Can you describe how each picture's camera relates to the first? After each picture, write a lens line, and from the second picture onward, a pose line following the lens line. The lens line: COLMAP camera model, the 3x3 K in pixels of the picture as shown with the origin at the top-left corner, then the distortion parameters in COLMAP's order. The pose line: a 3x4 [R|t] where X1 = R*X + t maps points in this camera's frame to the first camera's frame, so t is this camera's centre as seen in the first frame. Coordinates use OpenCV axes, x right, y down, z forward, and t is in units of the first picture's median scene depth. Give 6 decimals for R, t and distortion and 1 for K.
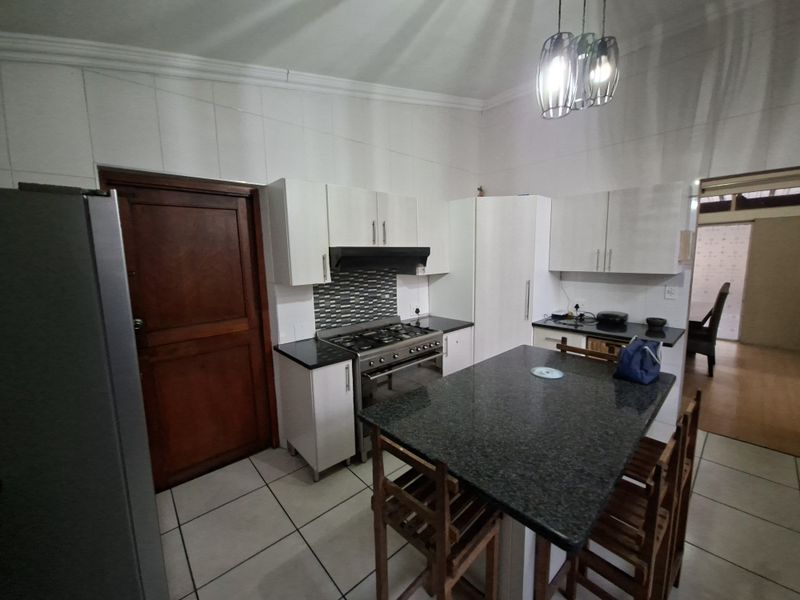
lens RADIAL K [[319.0, 0, 400.0], [0, 319.0, 300.0], [0, 0, 1]] dist [-0.001018, -0.000046]
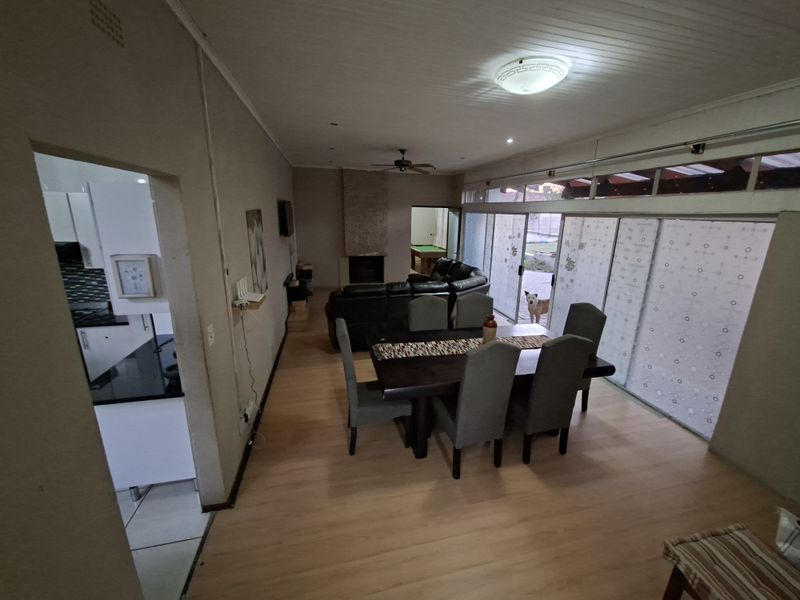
lens RADIAL K [[319.0, 0, 400.0], [0, 319.0, 300.0], [0, 0, 1]] dist [-0.001018, -0.000046]
pose [[0.876733, 0.159008, -0.453933, 1.360372], [-0.104674, 0.984230, 0.142597, -0.215771], [0.469449, -0.077504, 0.879551, 0.513691]]
